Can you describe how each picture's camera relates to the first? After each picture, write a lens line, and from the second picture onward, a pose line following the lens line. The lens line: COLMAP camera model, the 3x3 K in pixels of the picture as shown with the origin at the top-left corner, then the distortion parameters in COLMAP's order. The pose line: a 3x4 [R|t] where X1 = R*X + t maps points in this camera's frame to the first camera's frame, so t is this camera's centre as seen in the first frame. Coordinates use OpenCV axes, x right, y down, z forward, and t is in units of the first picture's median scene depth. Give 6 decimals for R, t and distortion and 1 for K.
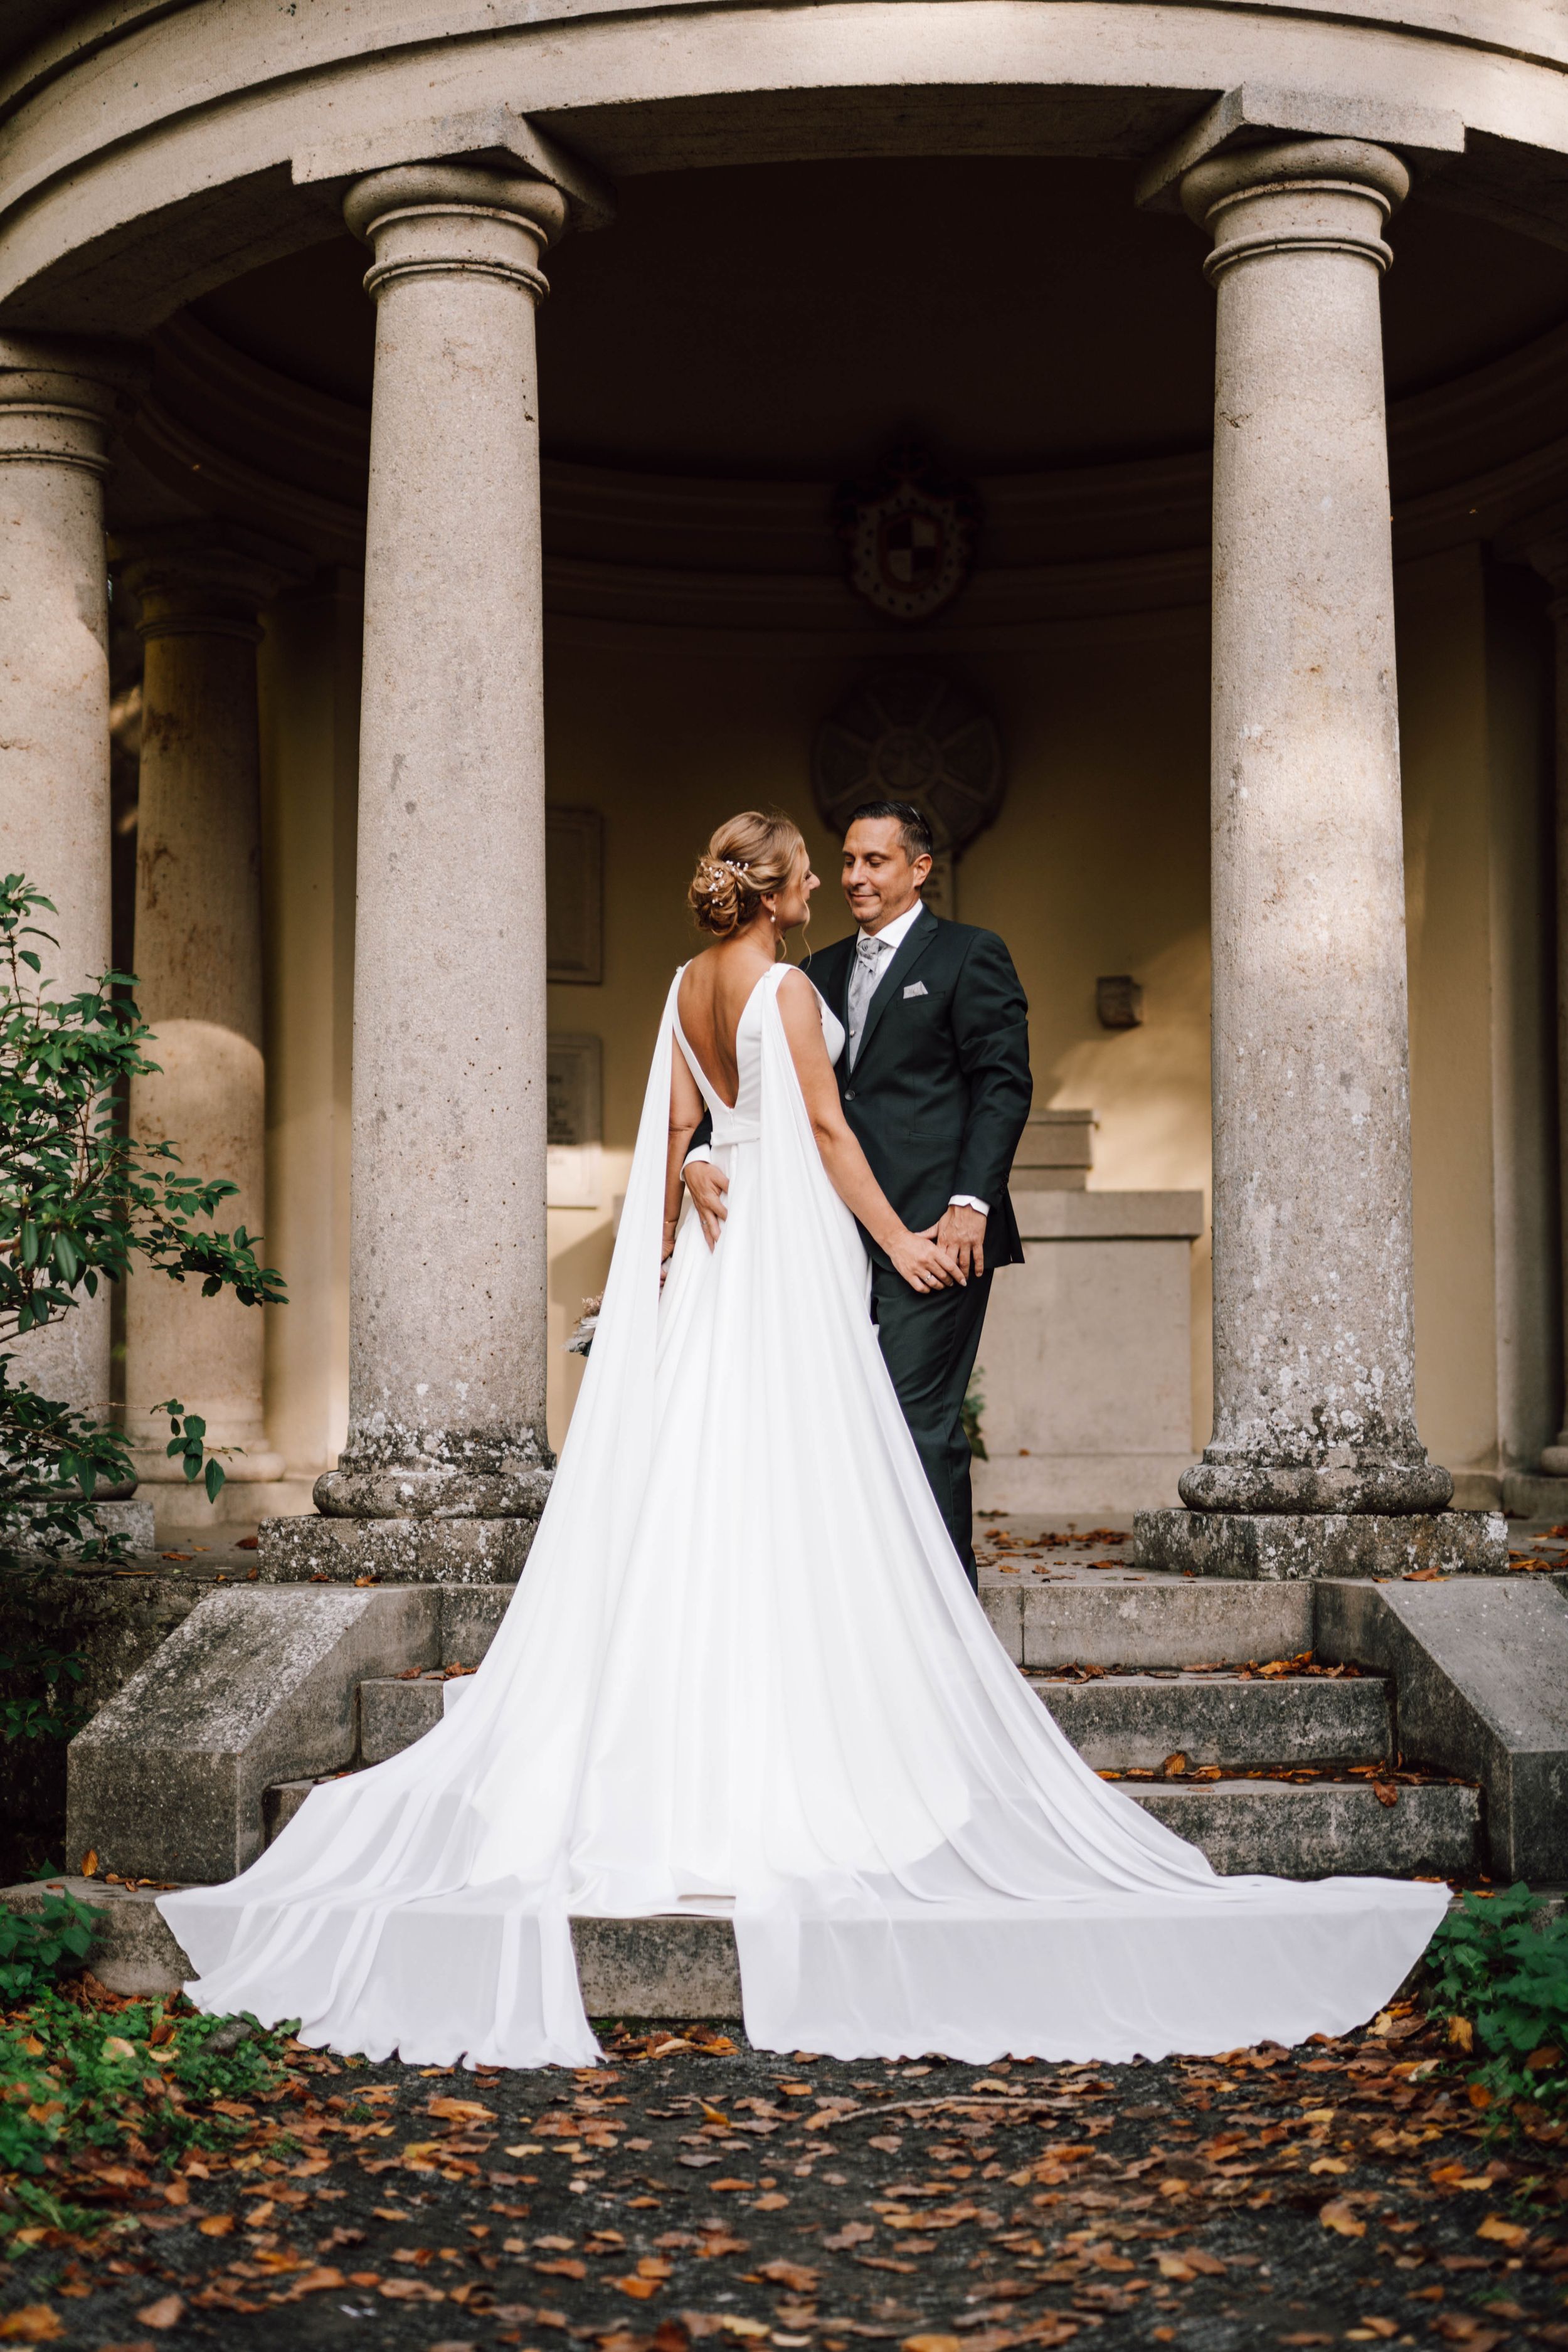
lens RADIAL K [[3494.3, 0, 729.0], [0, 3494.3, 1111.0], [0, 0, 1]] dist [0.012111, 0.051063]
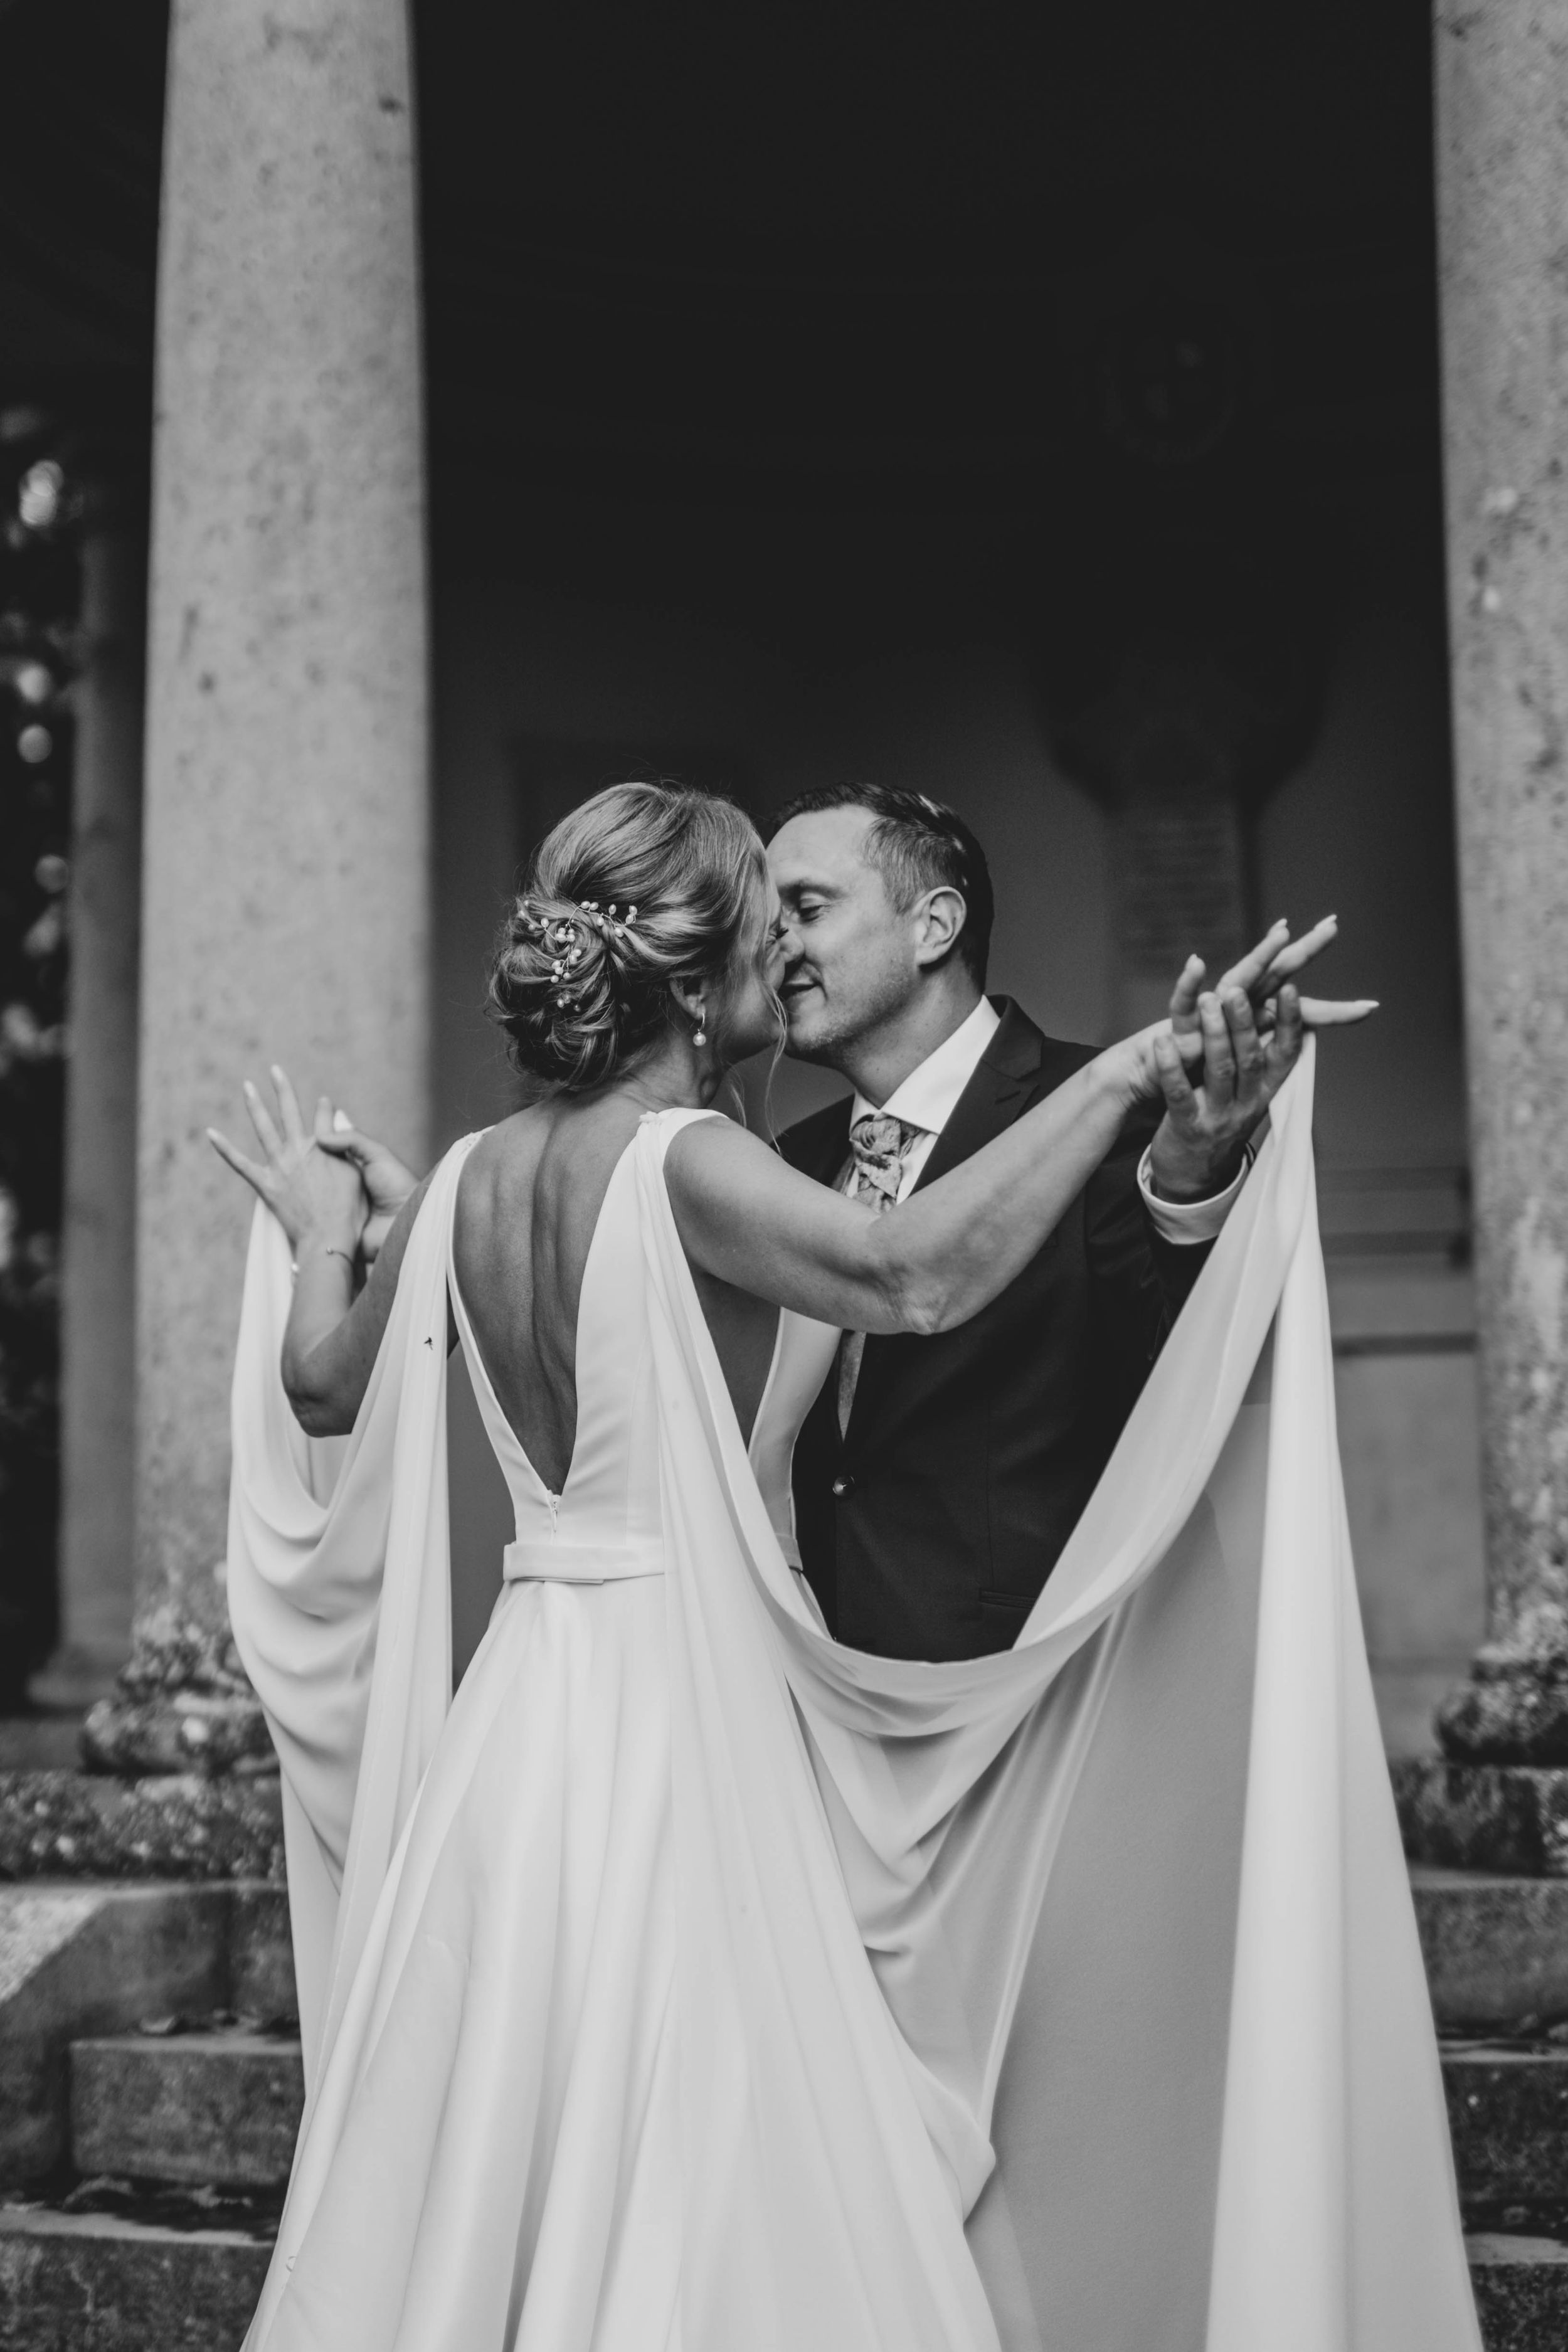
lens RADIAL K [[4236.2, 0, 524.3], [0, 4236.2, 874.0], [0, 0, 1]] dist [0.032636, -0.070342]
pose [[0.985844, -0.038071, -0.163286, 0.101585], [0.023562, 0.995673, -0.089889, 0.023419], [0.166001, 0.084769, 0.982475, 0.233654]]
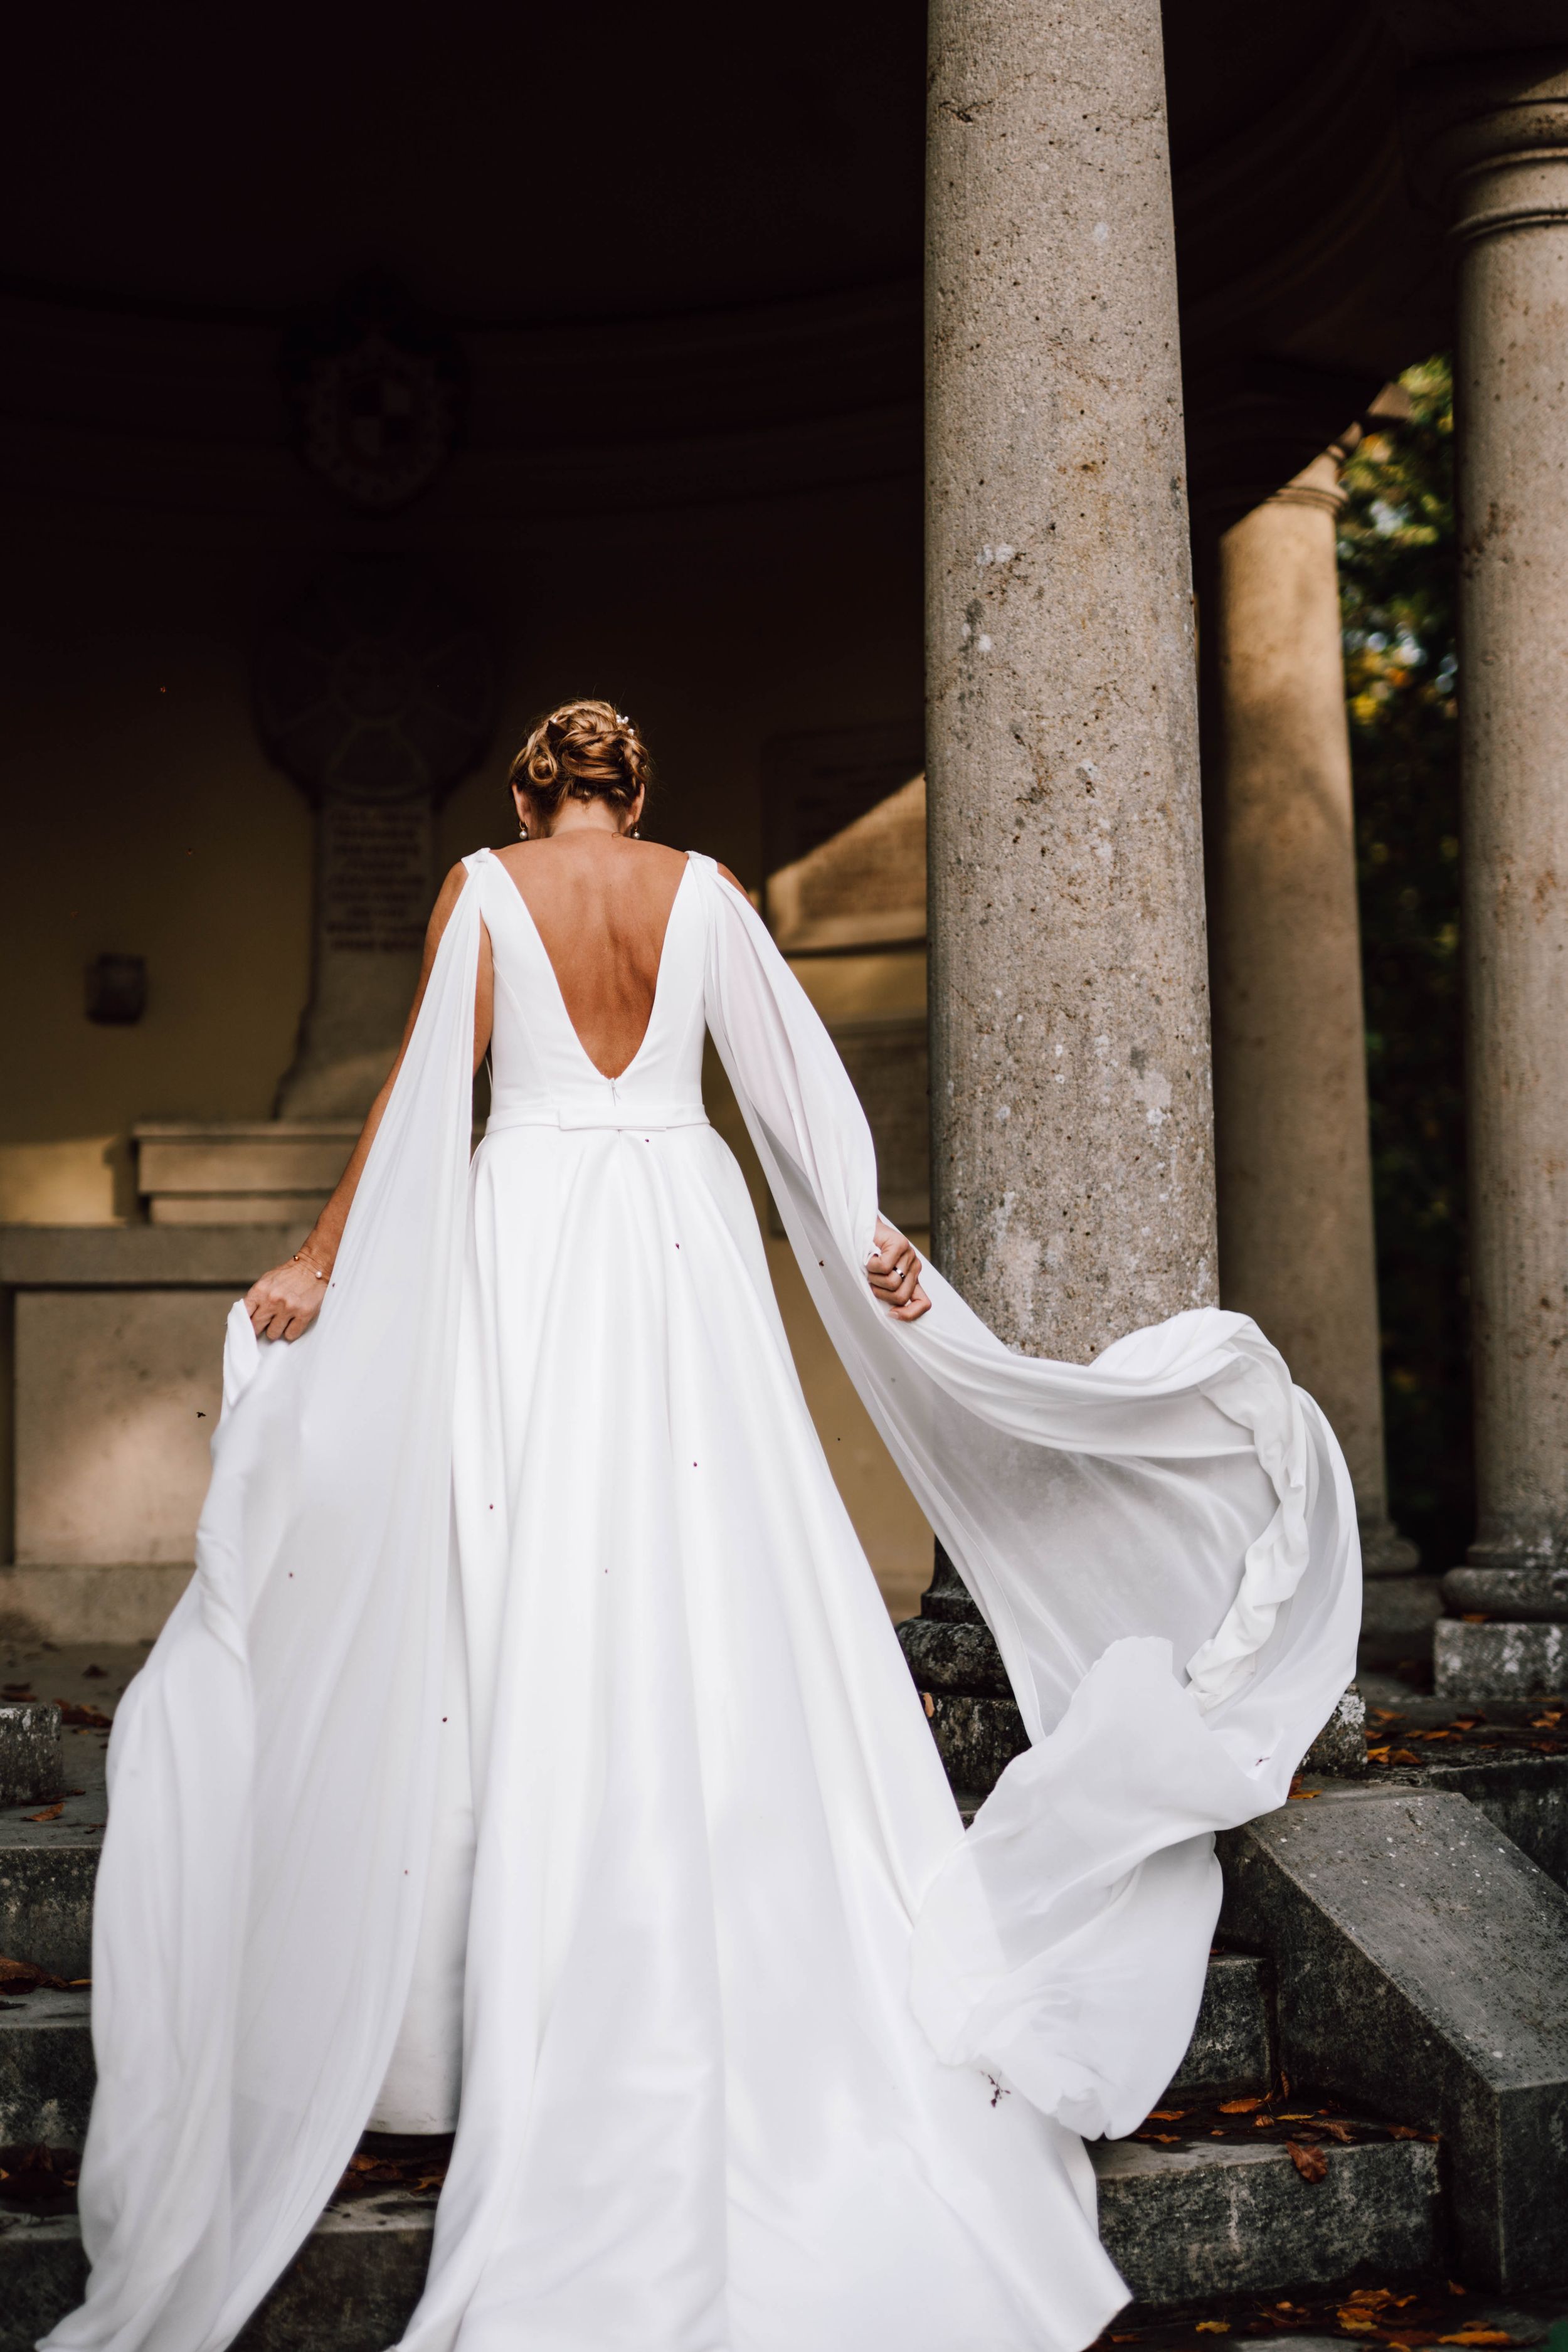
lens RADIAL K [[3456.7, 0, 789.6], [0, 3456.7, 1146.5], [0, 0, 1]] dist [0.008939, 0.018874]
pose [[0.977821, 0.008899, 0.209253, -0.033934], [-0.008754, 0.999960, -0.001618, 0.010106], [-0.209259, -0.000250, 0.977860, 0.352084]]
